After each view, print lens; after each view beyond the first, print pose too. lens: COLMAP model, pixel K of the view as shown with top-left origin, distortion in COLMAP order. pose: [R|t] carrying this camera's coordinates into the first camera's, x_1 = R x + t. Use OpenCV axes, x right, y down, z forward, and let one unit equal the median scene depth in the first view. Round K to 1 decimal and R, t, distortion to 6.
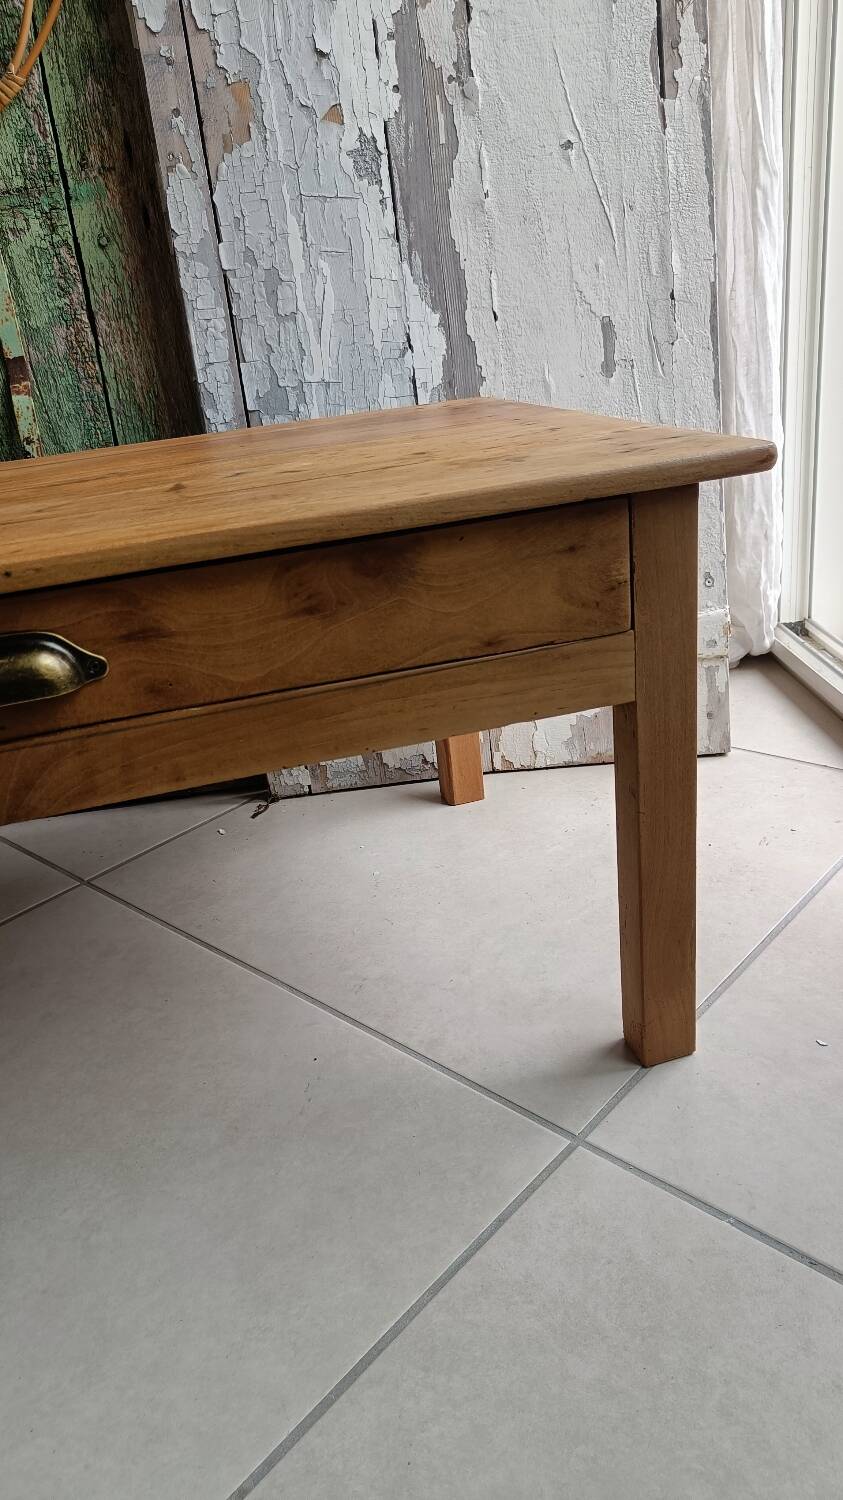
lens RADIAL K [[1039.1, 0, 428.1], [0, 1039.1, 750.9], [0, 0, 1]] dist [-0.001293, 0.005517]
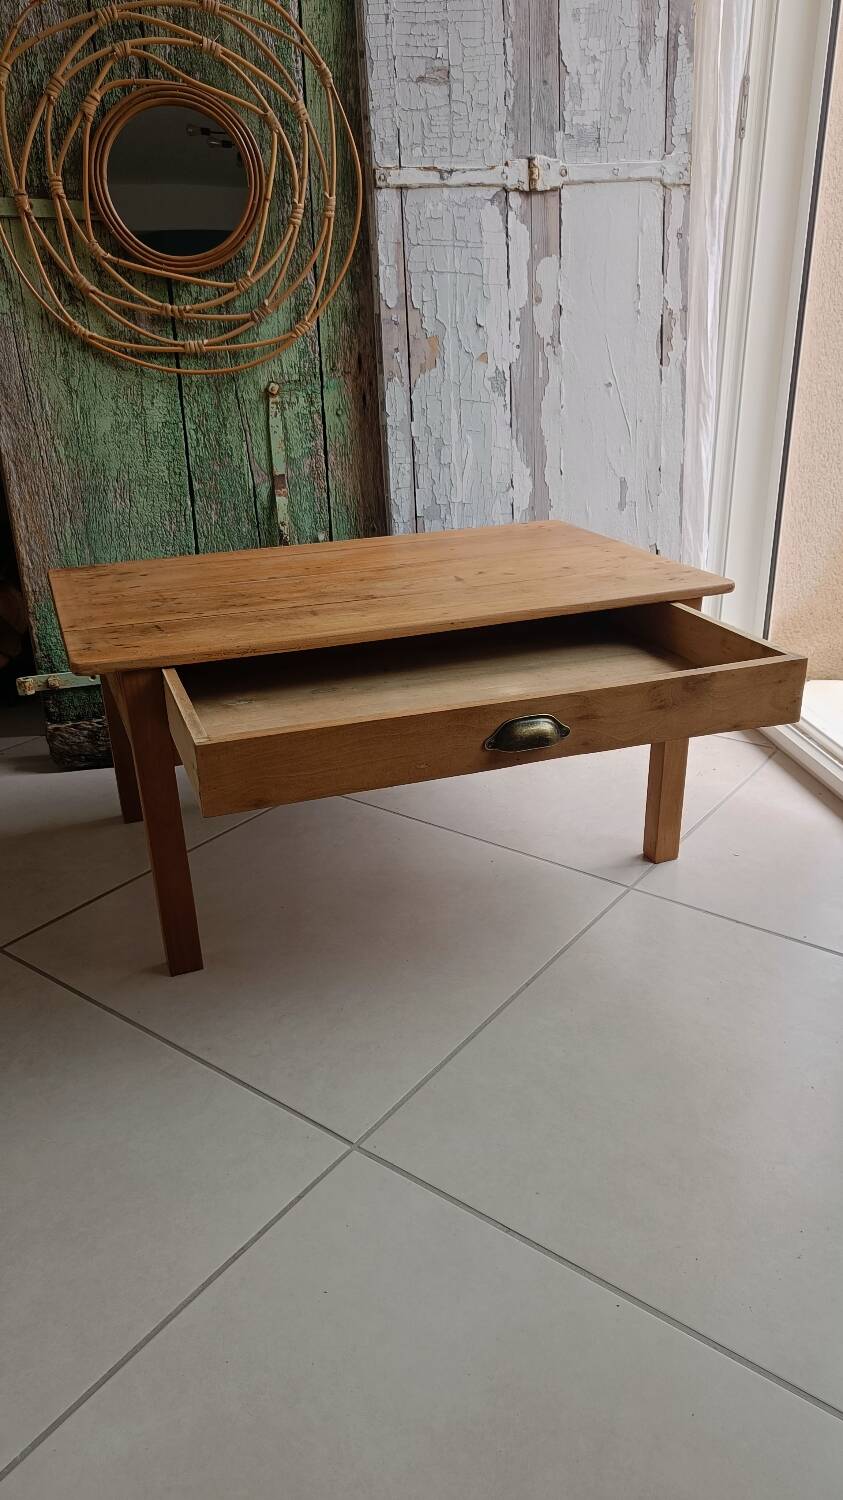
lens RADIAL K [[1050.9, 0, 426.6], [0, 1050.9, 766.0], [0, 0, 1]] dist [-0.003617, 0.006277]
pose [[0.990848, 0.035705, 0.130173, -0.379531], [-0.035734, 0.999359, -0.002109, 0.090553], [-0.130165, -0.002562, 0.991489, -0.742673]]
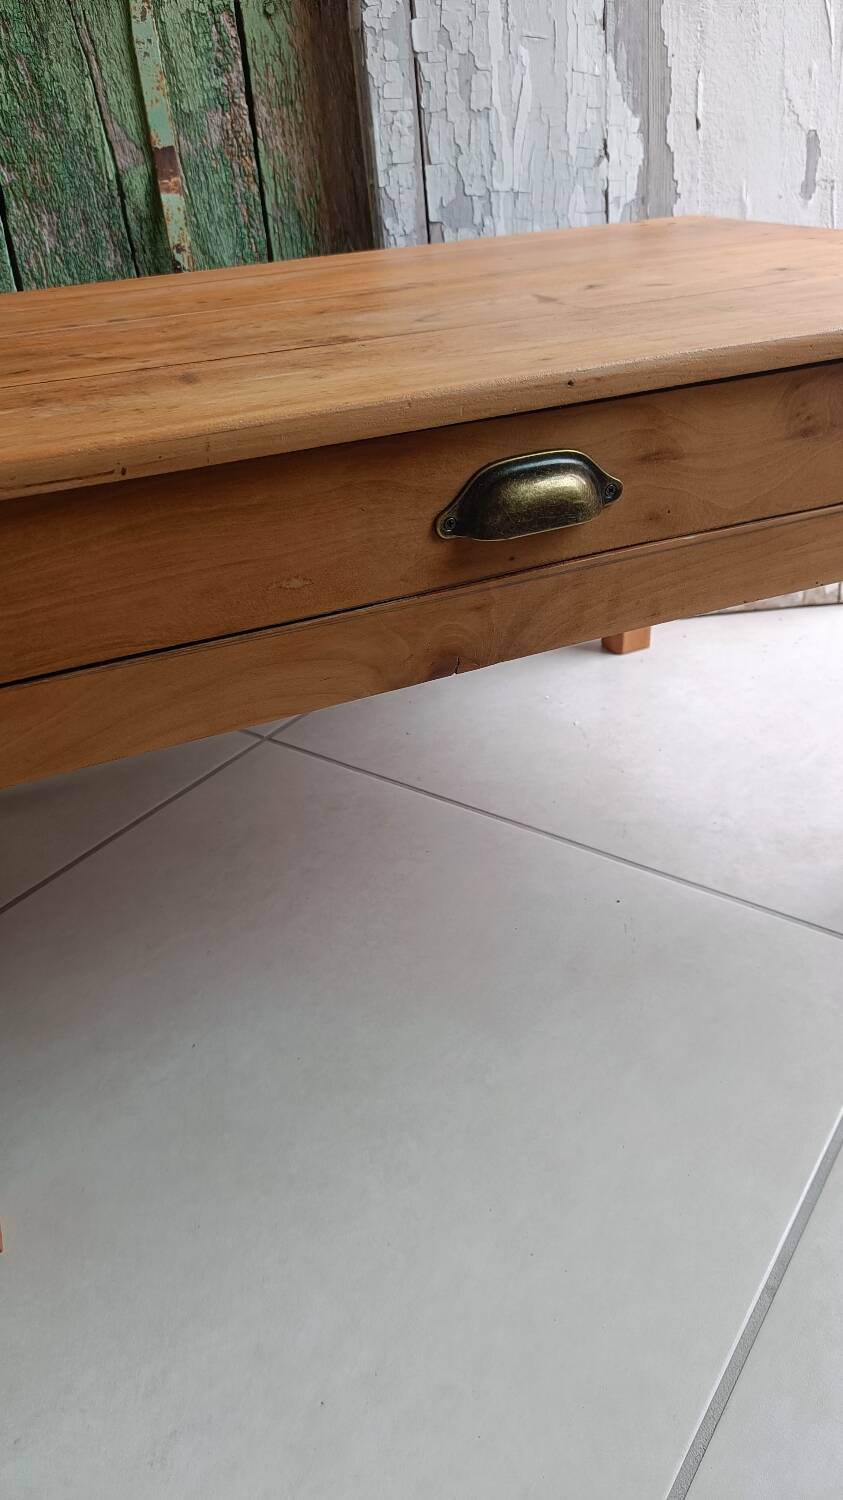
lens RADIAL K [[1039.8, 0, 426.3], [0, 1039.8, 763.4], [0, 0, 1]] dist [-0.002206, 0.001183]
pose [[0.991820, -0.026659, 0.124829, -0.311977], [0.008579, 0.989658, 0.143189, 0.013155], [-0.127355, -0.140947, 0.981792, 0.038035]]
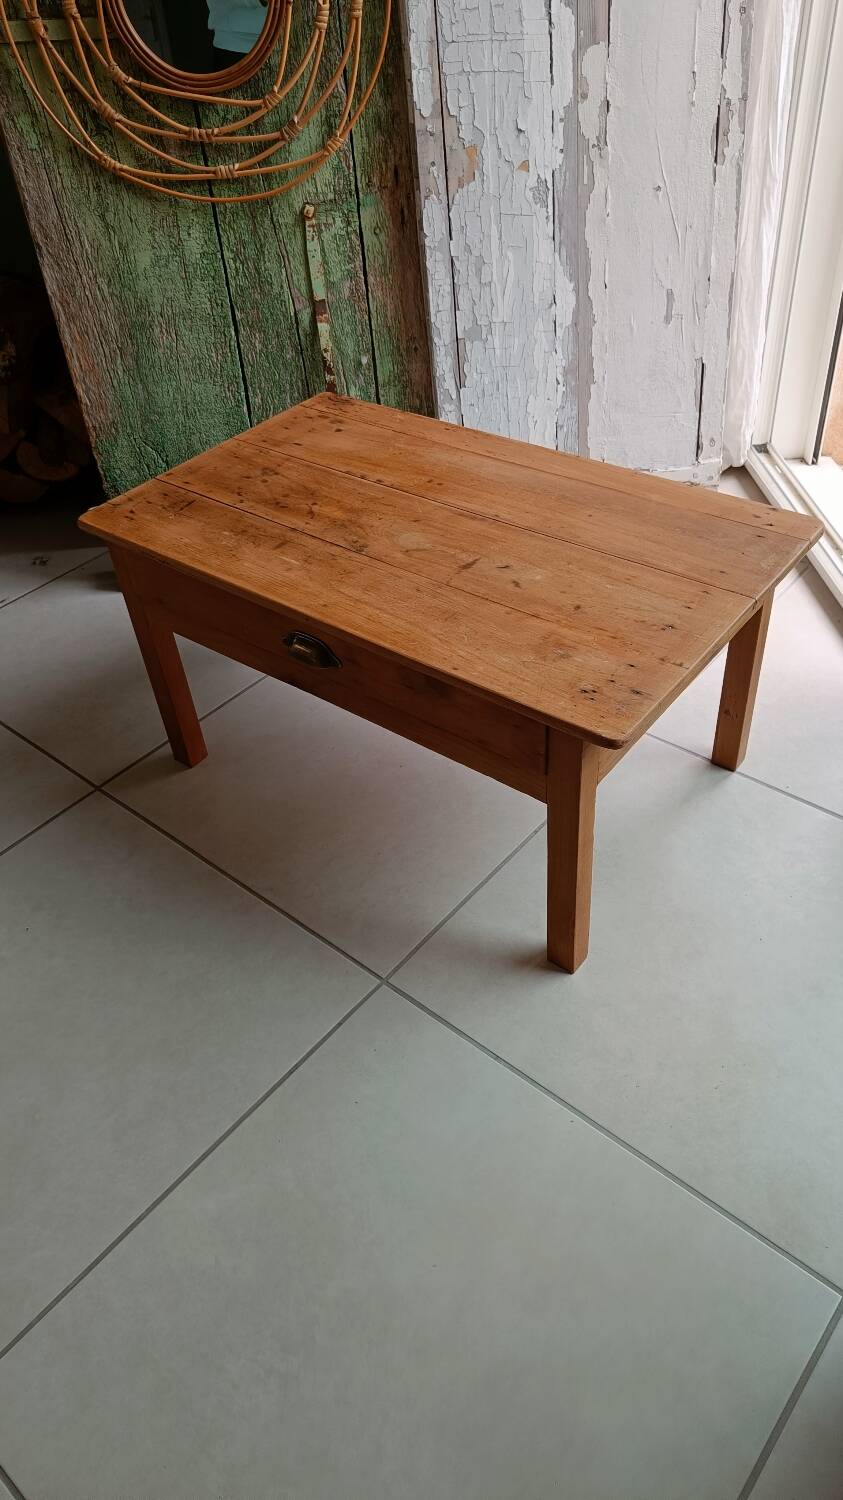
lens RADIAL K [[1059.6, 0, 432.8], [0, 1059.6, 748.4], [0, 0, 1]] dist [-0.010277, 0.022635]
pose [[0.998536, 0.005145, 0.053846, -0.314515], [-0.020933, 0.954657, 0.296970, -0.205397], [-0.049877, -0.297663, 0.953367, -0.888483]]
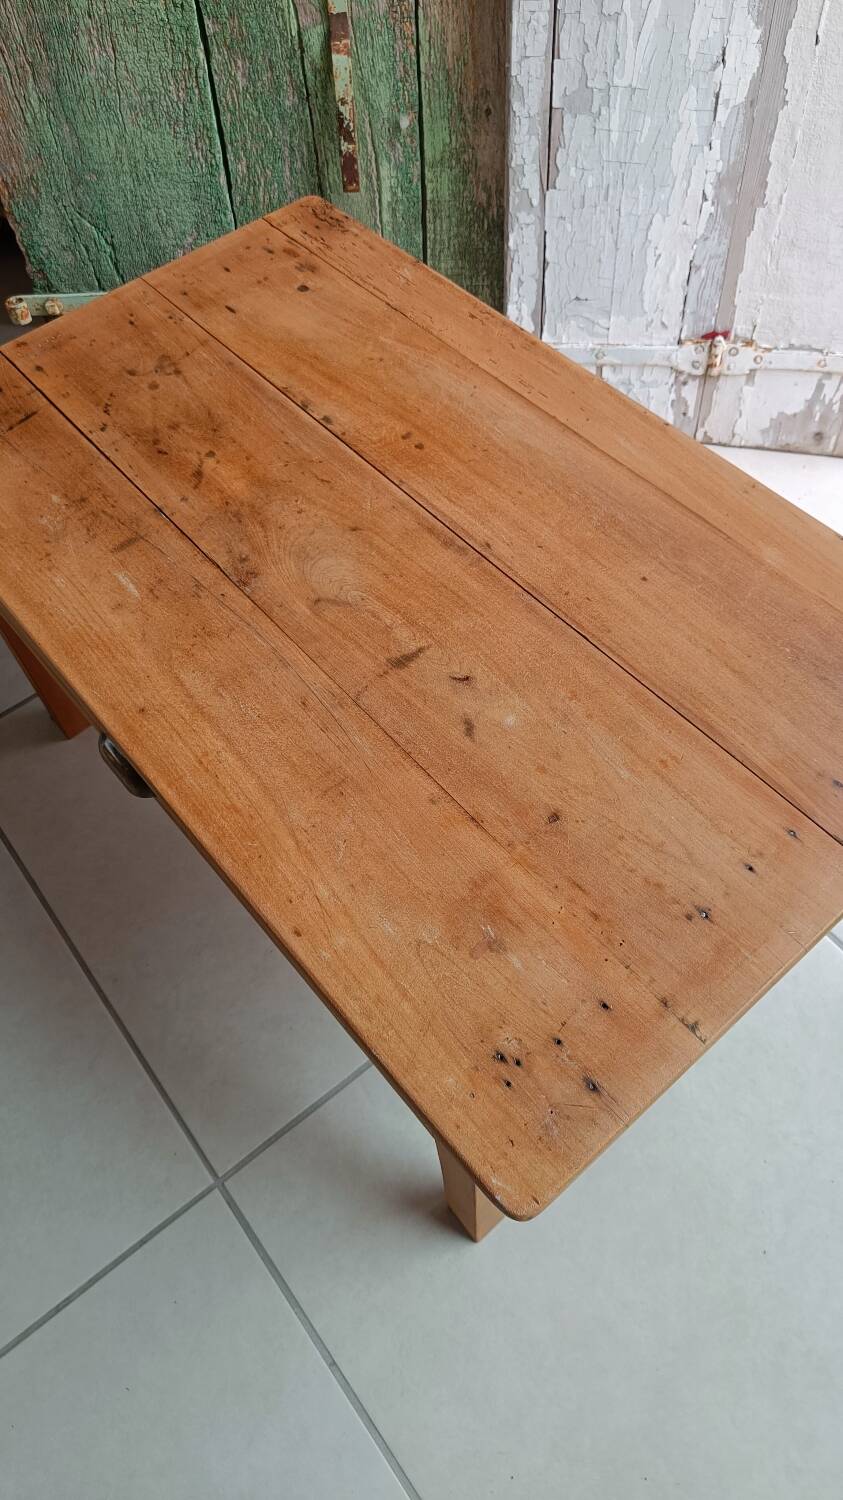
lens RADIAL K [[1049.7, 0, 422.0], [0, 1049.7, 726.5], [0, 0, 1]] dist [-0.001466, 0.001574]
pose [[0.984489, 0.168679, -0.048248, -0.150817], [-0.111869, 0.815386, 0.568007, -0.416654], [0.135152, -0.553799, 0.821608, -0.246008]]
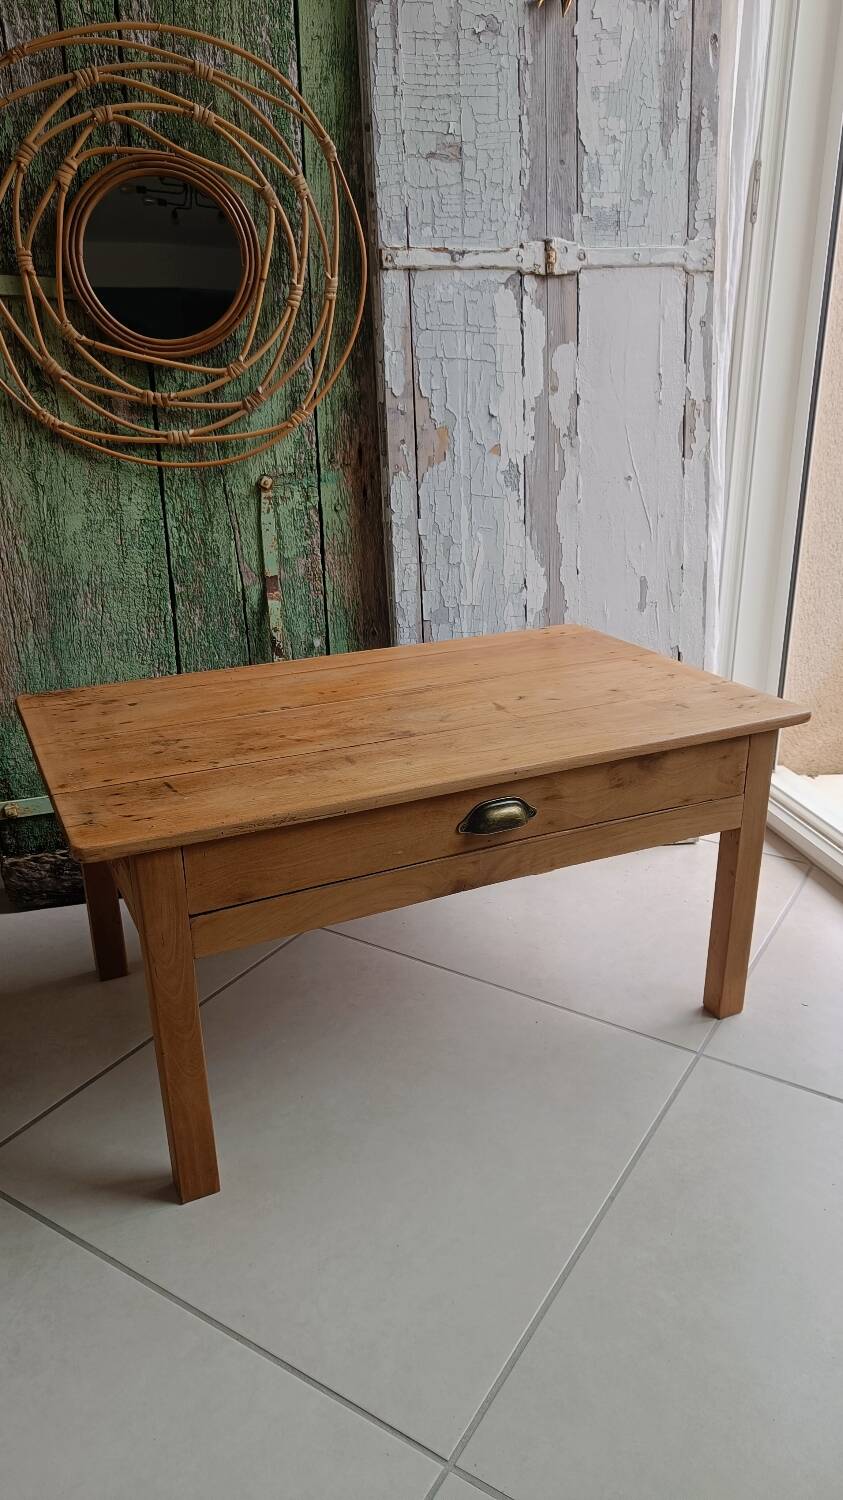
lens RADIAL K [[1053.1, 0, 423.6], [0, 1053.1, 750.4], [0, 0, 1]] dist [0.004386, -0.009573]
pose [[0.978781, 0.028336, 0.202942, -0.501828], [-0.016327, 0.998028, -0.060605, -0.037770], [-0.204259, 0.056006, 0.977314, -0.543603]]
